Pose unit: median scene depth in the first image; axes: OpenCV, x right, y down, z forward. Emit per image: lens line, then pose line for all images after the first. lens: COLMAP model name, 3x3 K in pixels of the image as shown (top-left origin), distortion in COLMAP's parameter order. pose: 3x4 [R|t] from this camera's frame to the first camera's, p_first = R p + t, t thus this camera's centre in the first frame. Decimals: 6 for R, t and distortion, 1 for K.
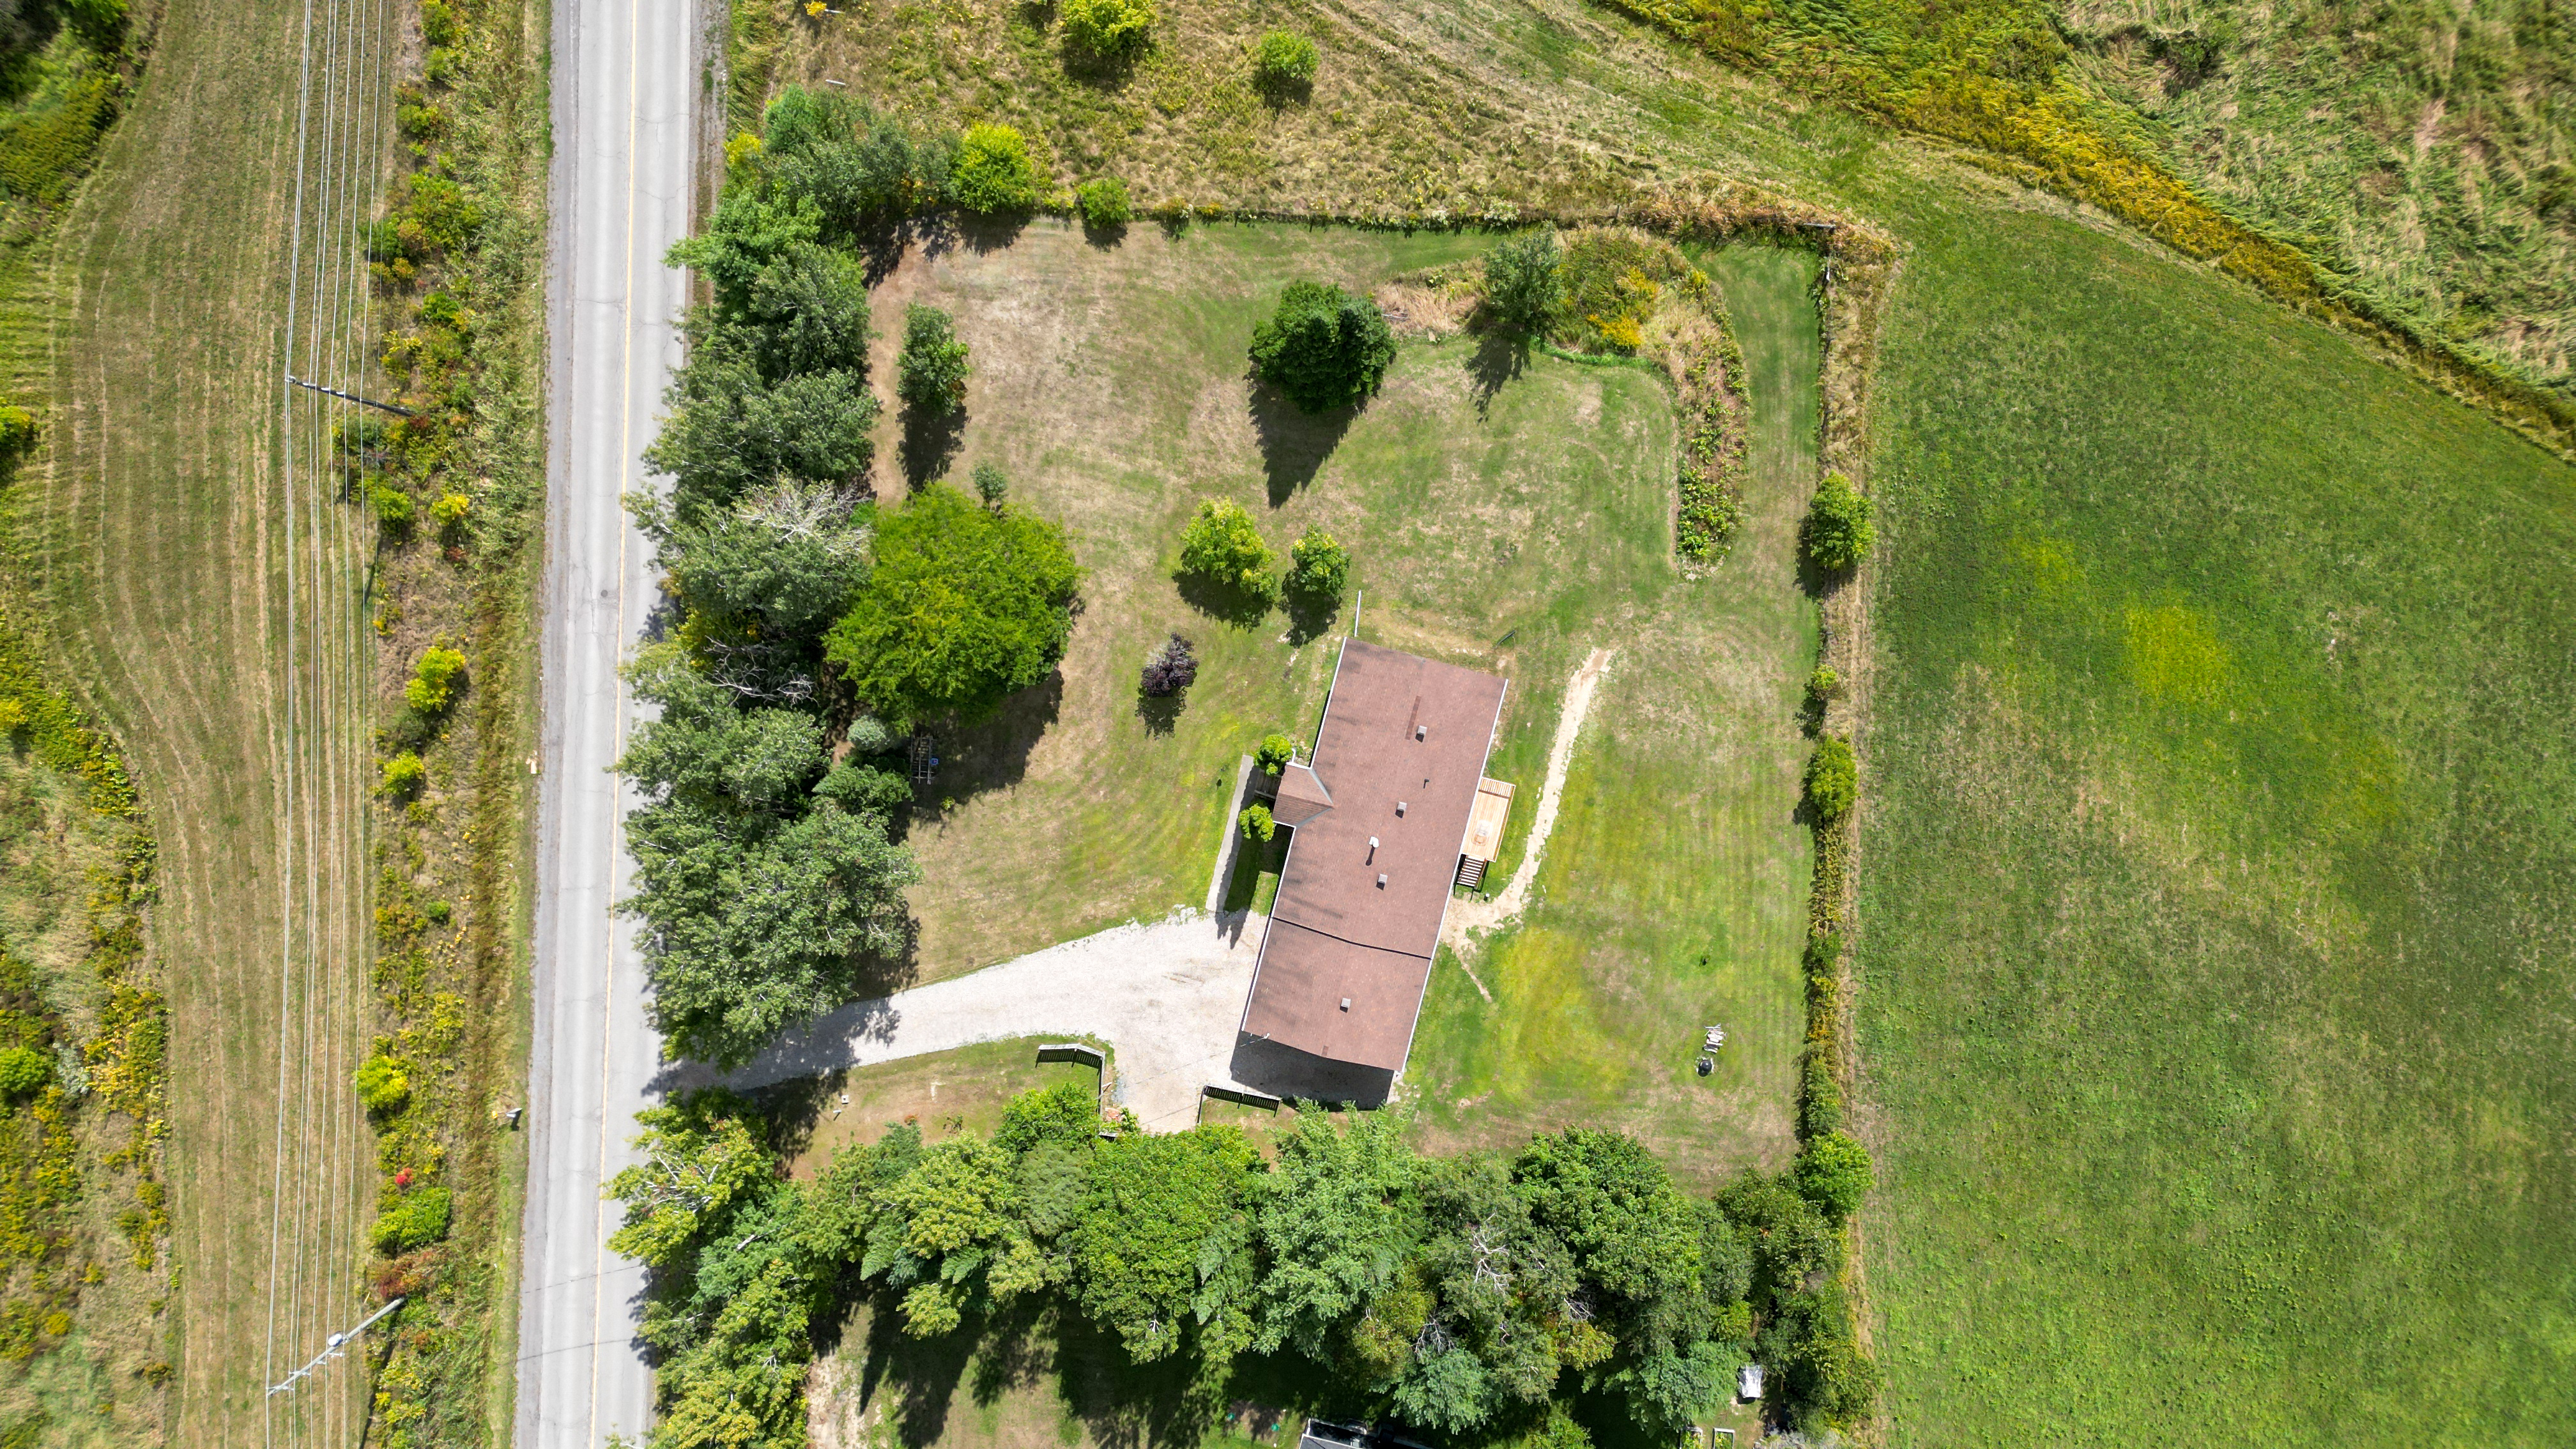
lens RADIAL K [[1795.3, 0, 1288.0], [0, 1795.3, 724.5], [0, 0, 1]] dist [0.080233, -0.093811]
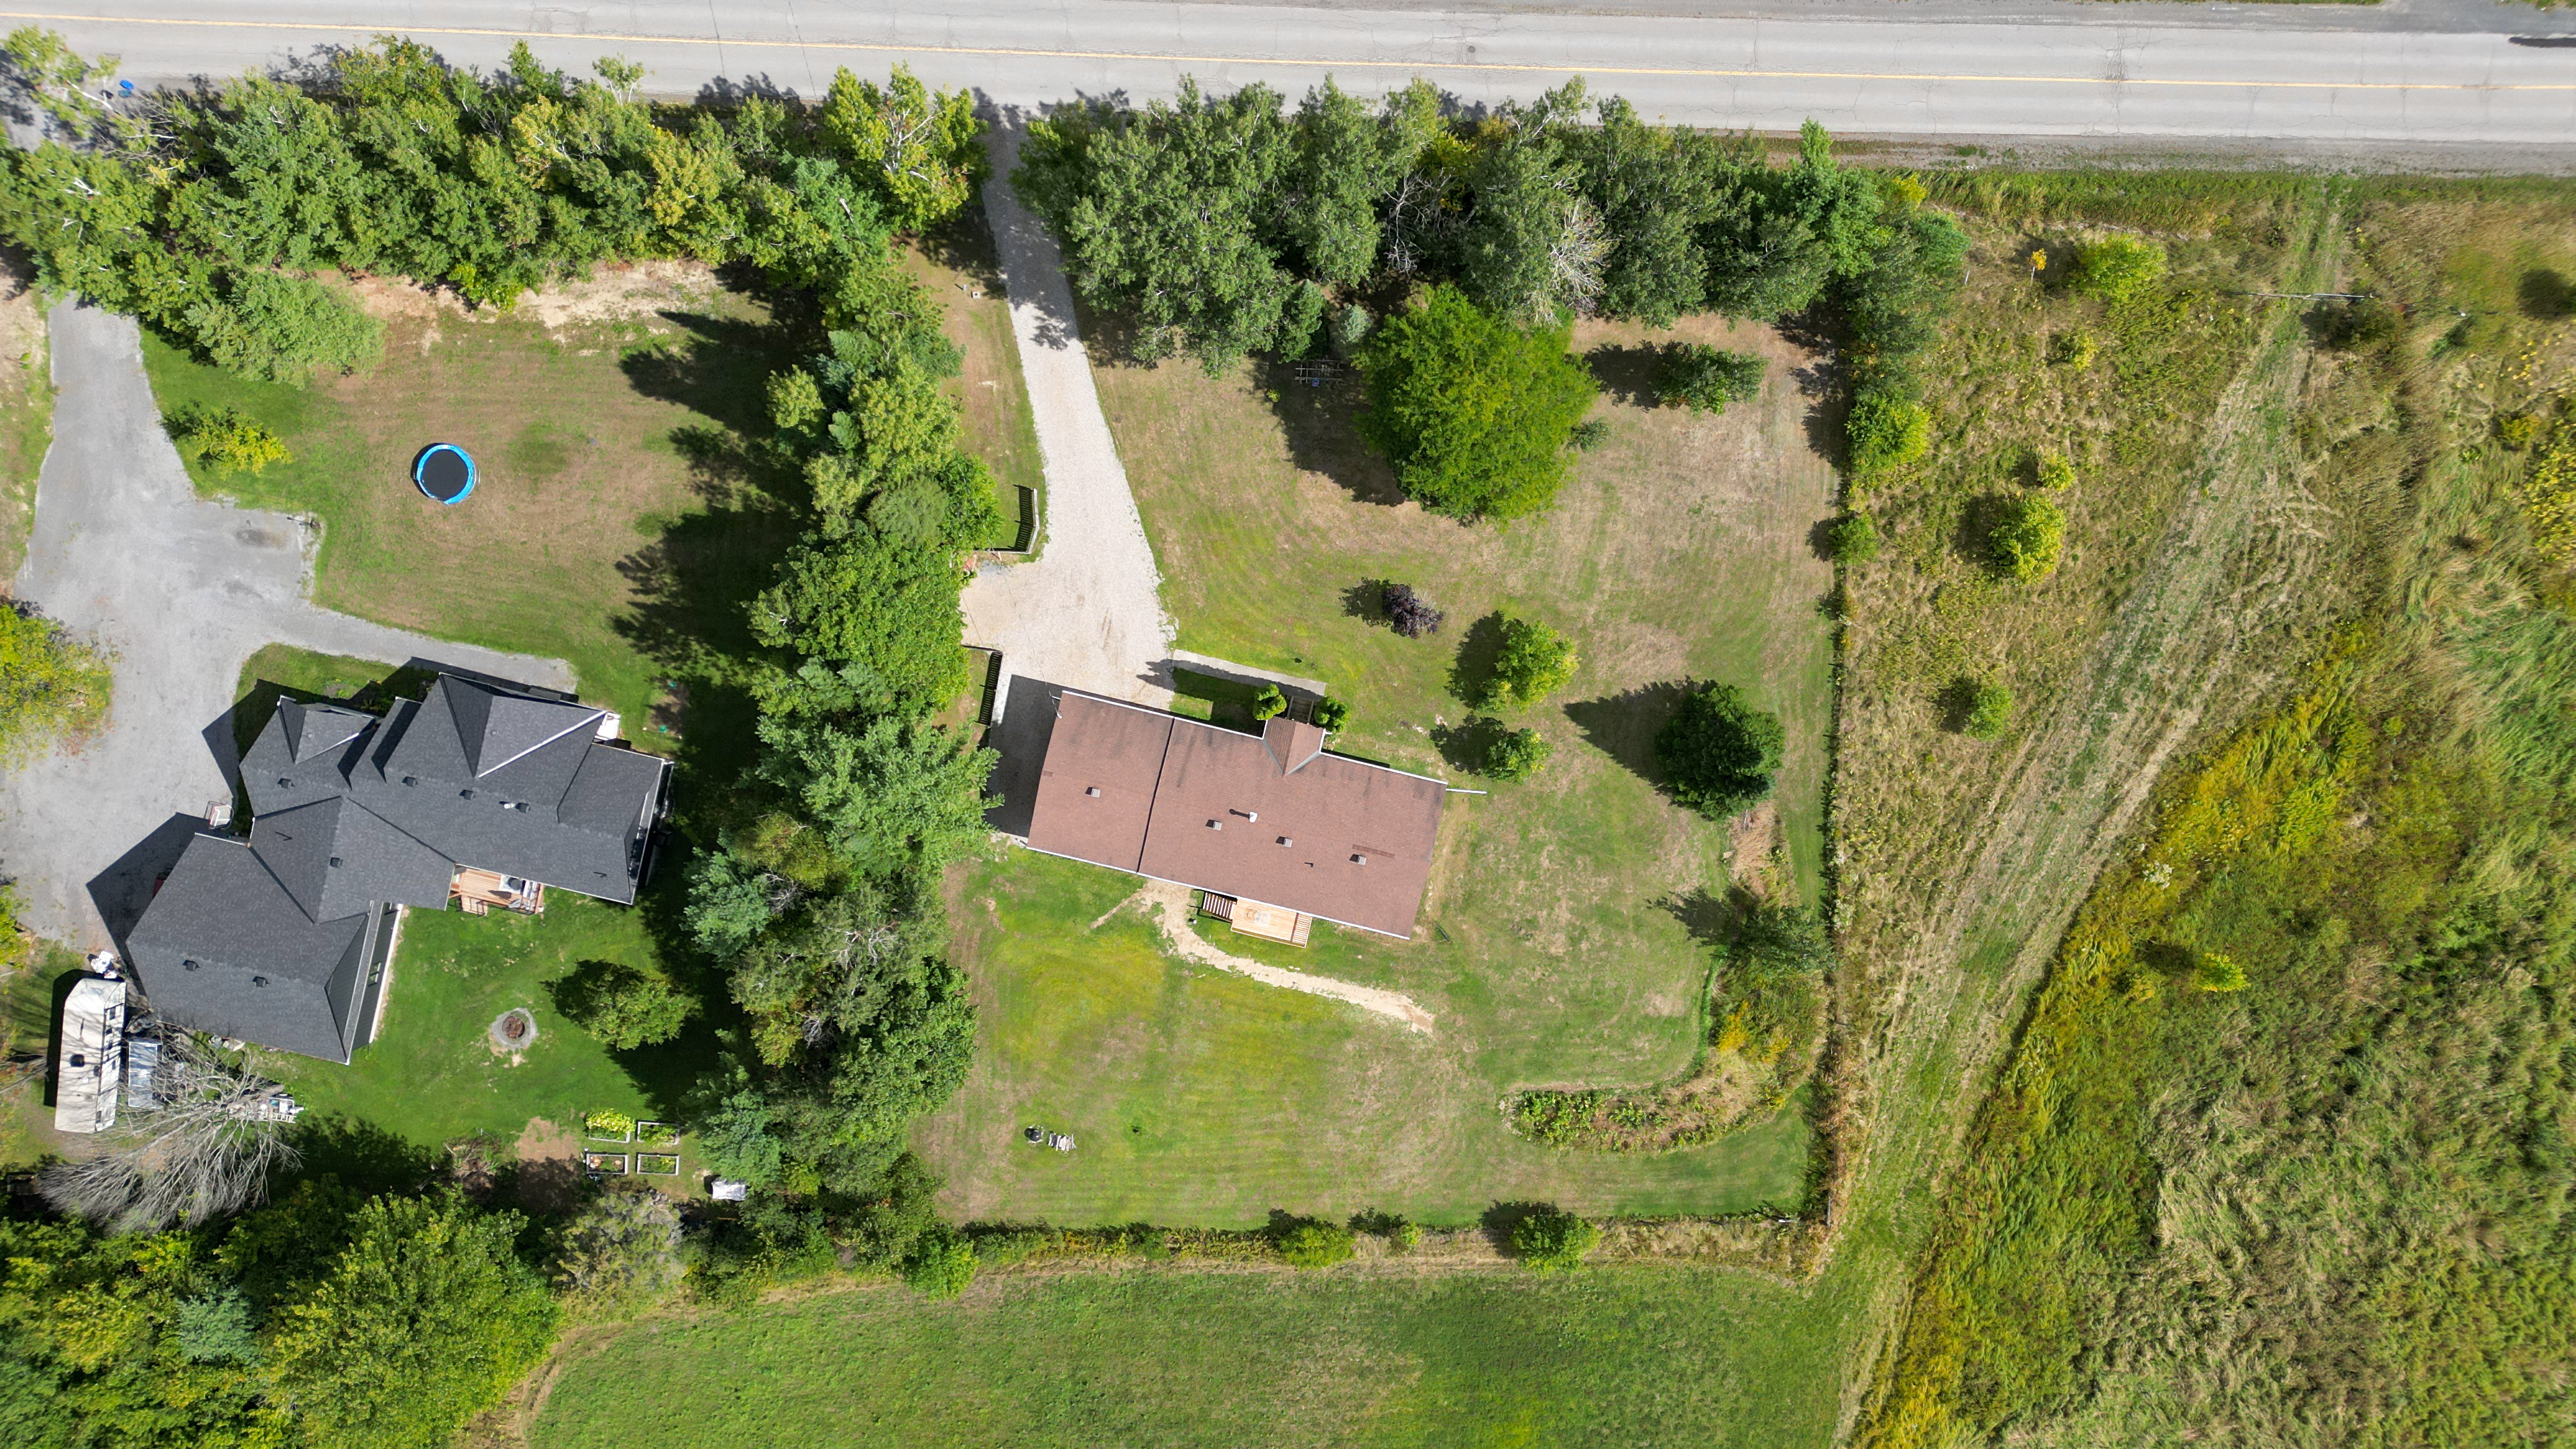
lens RADIAL K [[1795.3, 0, 1288.0], [0, 1795.3, 724.5], [0, 0, 1]] dist [0.080233, -0.093811]
pose [[0.019641, 0.998171, 0.057175, -0.060834], [-0.998184, 0.022834, -0.055736, 0.096823], [-0.056940, -0.055976, 0.996807, -0.027776]]
